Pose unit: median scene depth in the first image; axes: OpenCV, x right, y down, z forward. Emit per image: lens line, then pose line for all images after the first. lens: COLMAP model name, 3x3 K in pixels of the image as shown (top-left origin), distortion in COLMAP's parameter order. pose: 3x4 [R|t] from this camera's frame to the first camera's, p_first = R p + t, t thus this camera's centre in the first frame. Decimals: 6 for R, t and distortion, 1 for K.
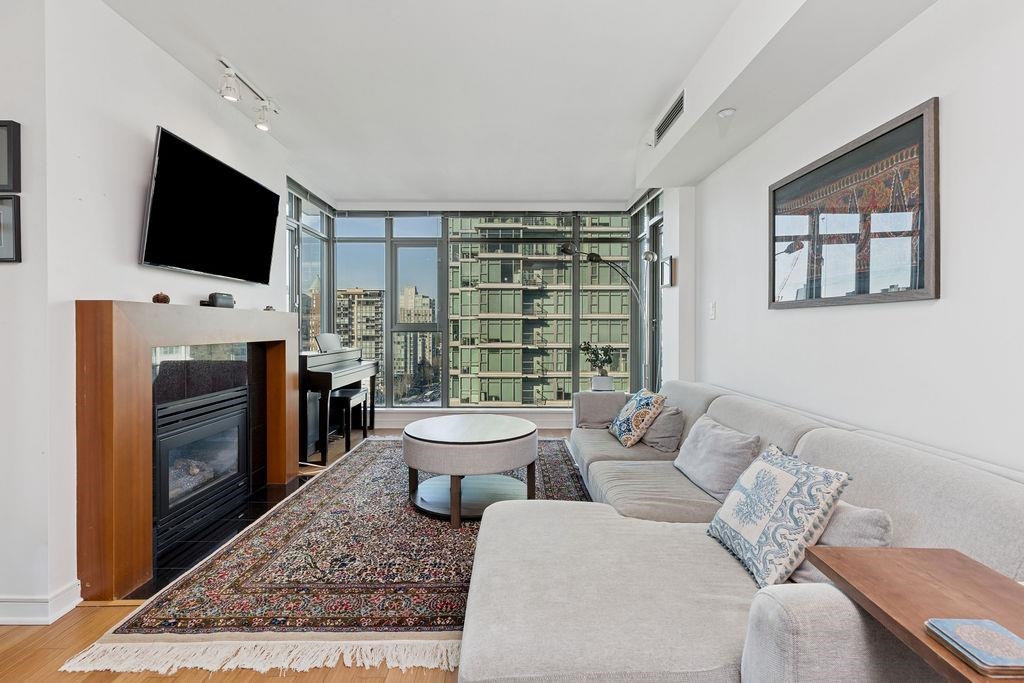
lens RADIAL K [[465.0, 0, 516.4], [0, 465.0, 335.0], [0, 0, 1]] dist [0.007707, -0.003065]
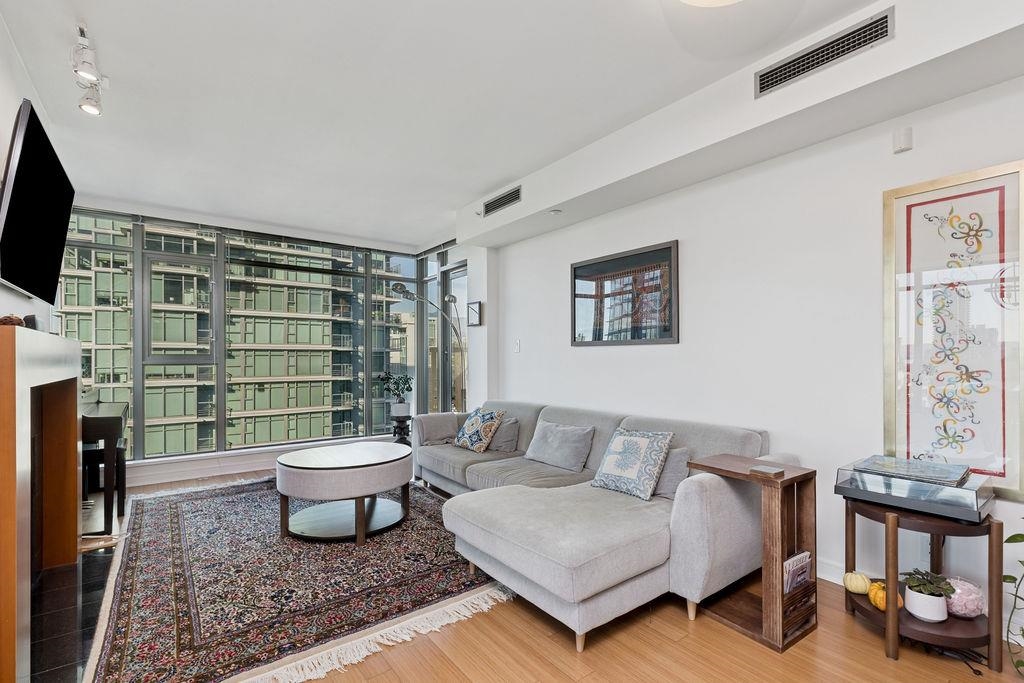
lens RADIAL K [[465.0, 0, 525.1], [0, 465.0, 362.6], [0, 0, 1]] dist [0.007707, -0.003065]
pose [[0.792689, -0.008738, 0.609564, -0.409061], [0.013518, 0.999903, -0.003246, 0.000218], [-0.609477, 0.010813, 0.792730, -0.076464]]
